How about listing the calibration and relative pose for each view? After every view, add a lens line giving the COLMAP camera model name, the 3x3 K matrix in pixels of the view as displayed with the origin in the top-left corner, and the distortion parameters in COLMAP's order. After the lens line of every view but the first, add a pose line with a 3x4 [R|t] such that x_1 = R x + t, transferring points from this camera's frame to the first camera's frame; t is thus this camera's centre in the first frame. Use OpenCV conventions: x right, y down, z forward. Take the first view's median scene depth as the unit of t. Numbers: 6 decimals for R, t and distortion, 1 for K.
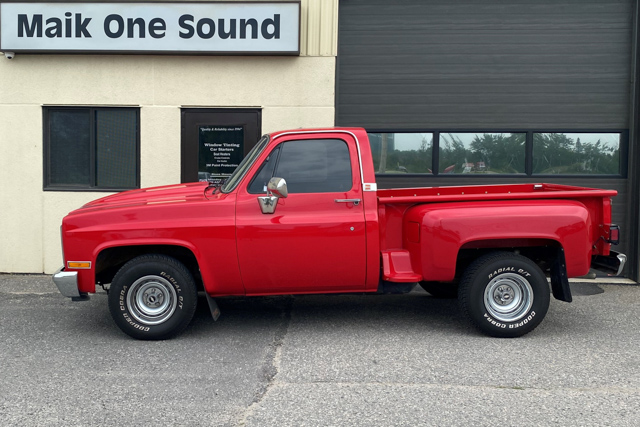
lens RADIAL K [[894.4, 0, 230.0], [0, 894.4, 196.8], [0, 0, 1]] dist [0.015540, -0.118134]
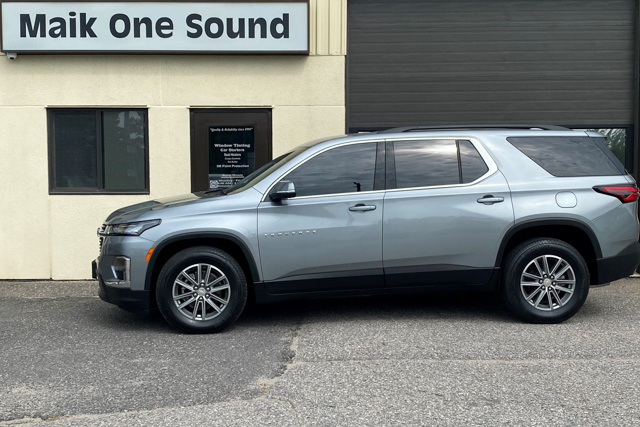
lens RADIAL K [[1513.5, 0, 300.6], [0, 1513.5, 215.1], [0, 0, 1]] dist [0.059749, 0.294661]
pose [[0.996804, -0.016065, 0.078248, -0.066209], [0.016261, 0.999866, -0.001862, 0.023604], [-0.078208, 0.003128, 0.996932, -0.679148]]
